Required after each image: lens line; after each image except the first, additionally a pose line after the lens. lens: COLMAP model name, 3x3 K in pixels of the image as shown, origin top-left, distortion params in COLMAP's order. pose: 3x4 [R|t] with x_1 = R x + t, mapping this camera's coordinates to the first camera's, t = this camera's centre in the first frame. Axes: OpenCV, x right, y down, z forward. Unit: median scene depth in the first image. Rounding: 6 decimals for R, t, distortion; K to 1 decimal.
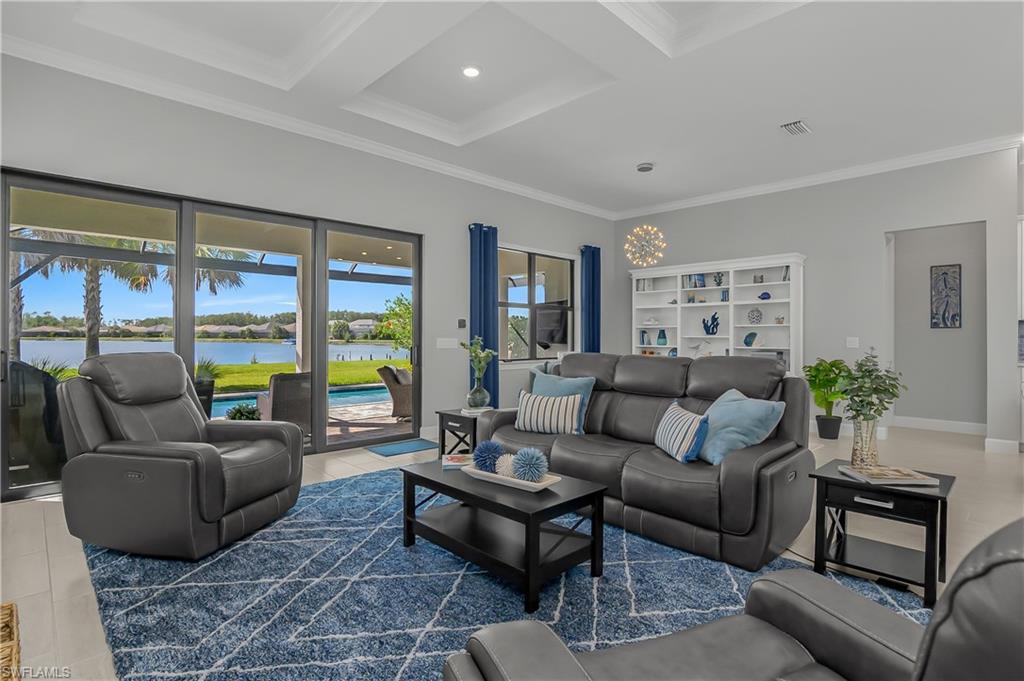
lens RADIAL K [[518.0, 0, 510.5], [0, 518.0, 333.7], [0, 0, 1]] dist [-0.017557, 0.000933]
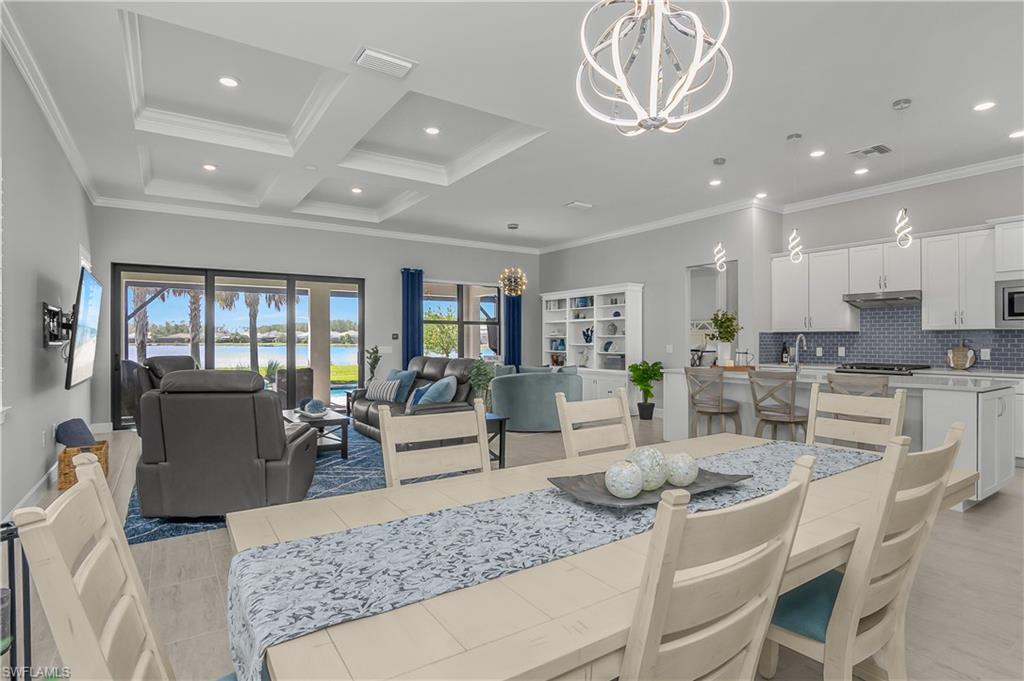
lens RADIAL K [[518.0, 0, 516.6], [0, 518.0, 343.4], [0, 0, 1]] dist [-0.017557, 0.000933]
pose [[0.986419, -0.002828, -0.164226, 0.429945], [0.004668, 0.999931, 0.010821, -0.012039], [0.164184, -0.011441, 0.986363, -0.353812]]
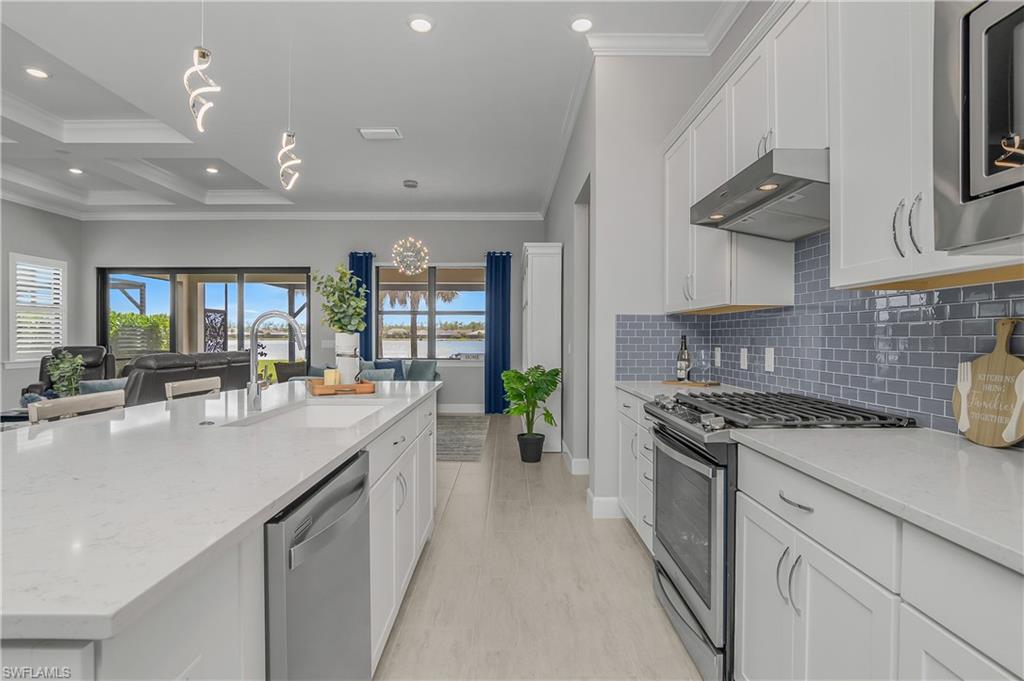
lens RADIAL K [[518.0, 0, 514.5], [0, 518.0, 339.2], [0, 0, 1]] dist [-0.017557, 0.000933]
pose [[0.723499, 0.002059, -0.690323, 0.993836], [0.002244, 0.999983, 0.005335, -0.000562], [0.690322, -0.005409, 0.723482, 0.299494]]
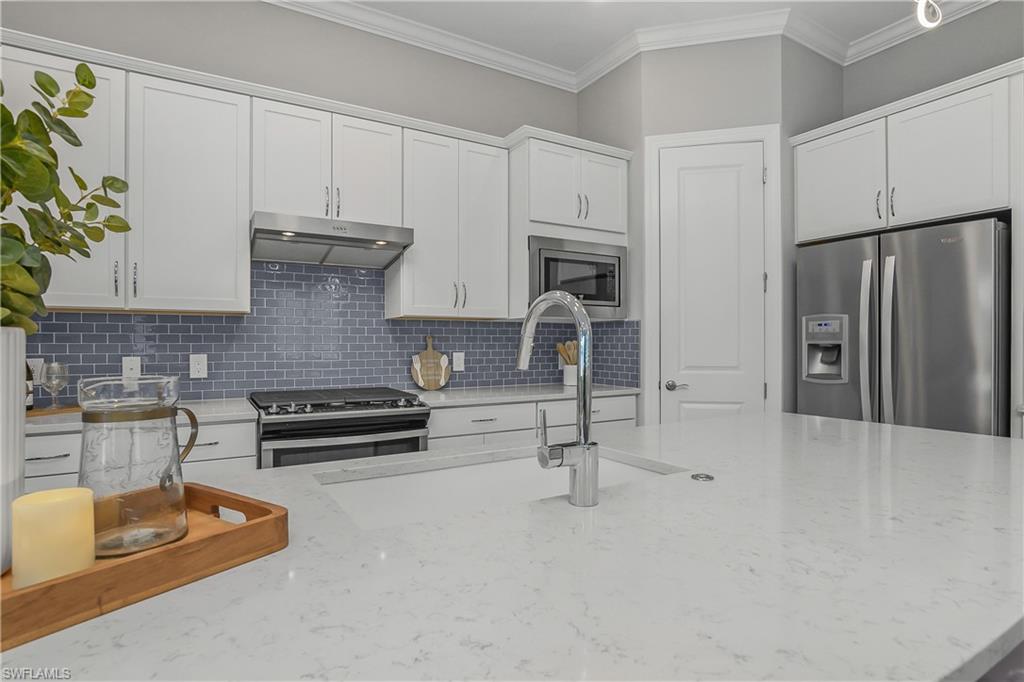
lens RADIAL K [[507.8, 0, 504.6], [0, 507.8, 345.6], [0, 0, 1]] dist [-0.005992, -0.000080]
pose [[0.249606, -0.005002, 0.968335, 0.570602], [-0.001502, 0.999983, 0.005553, -0.000680], [-0.968346, -0.002841, 0.249594, 0.386440]]
